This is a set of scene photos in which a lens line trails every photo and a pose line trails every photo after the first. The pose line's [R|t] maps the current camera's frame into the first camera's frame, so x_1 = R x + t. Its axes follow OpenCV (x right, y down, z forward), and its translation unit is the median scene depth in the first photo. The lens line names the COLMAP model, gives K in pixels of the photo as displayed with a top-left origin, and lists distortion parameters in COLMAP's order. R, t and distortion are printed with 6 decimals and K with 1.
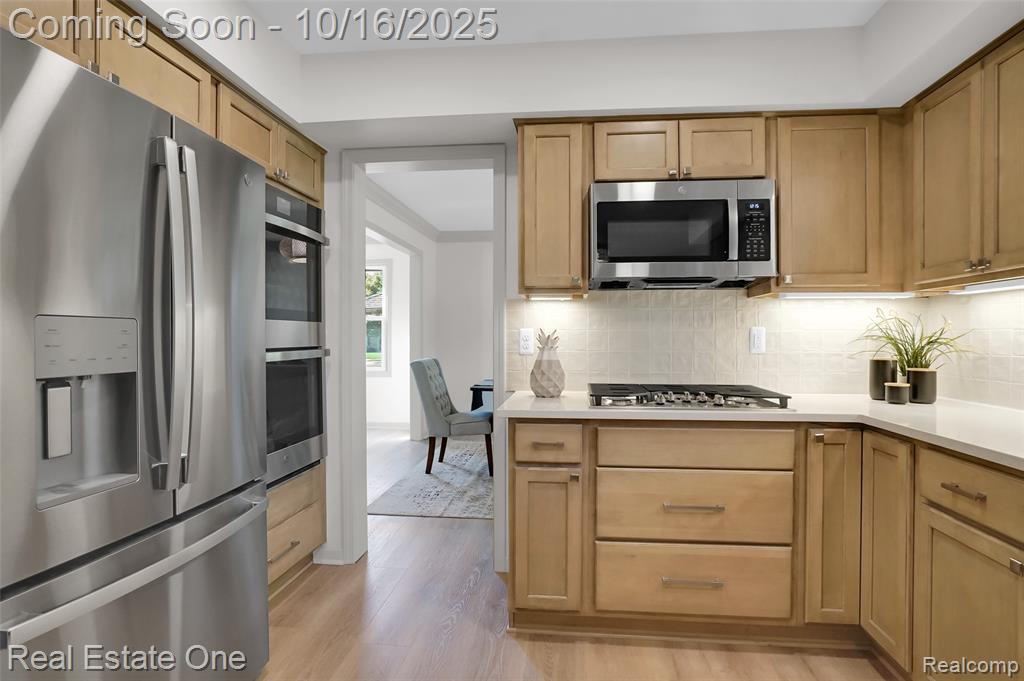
lens RADIAL K [[544.0, 0, 517.5], [0, 544.0, 340.7], [0, 0, 1]] dist [-0.024130, 0.008411]
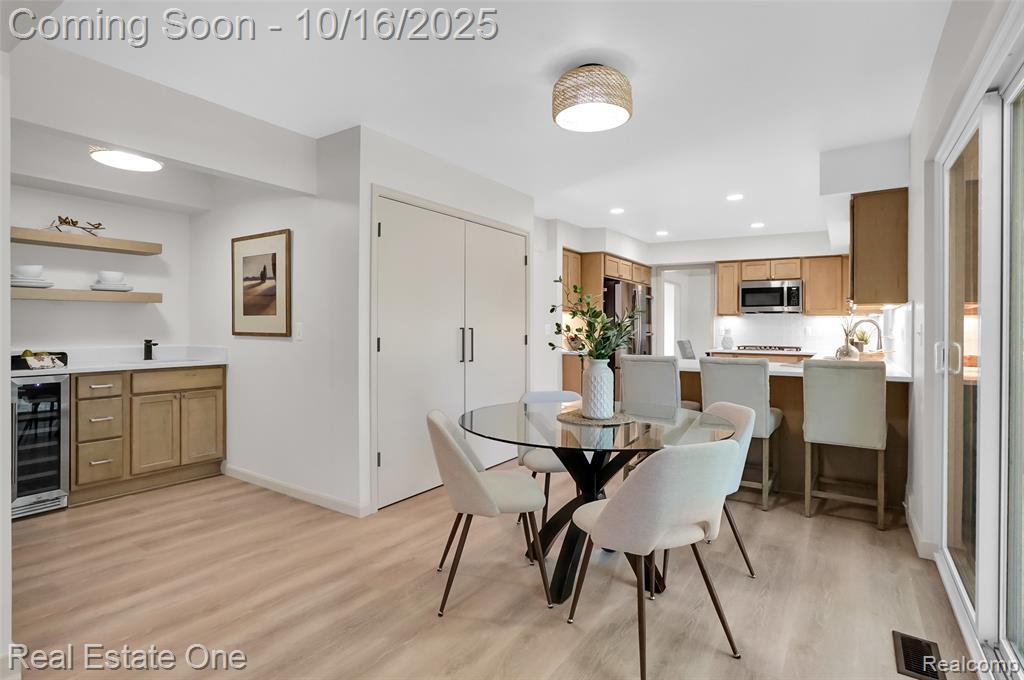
lens RADIAL K [[524.9, 0, 503.4], [0, 524.9, 323.8], [0, 0, 1]] dist [-0.034221, 0.008628]
pose [[0.882968, 0.004570, -0.469411, 0.358807], [-0.014561, 0.999738, -0.017657, 0.035092], [0.469207, 0.022426, 0.882803, -2.443772]]
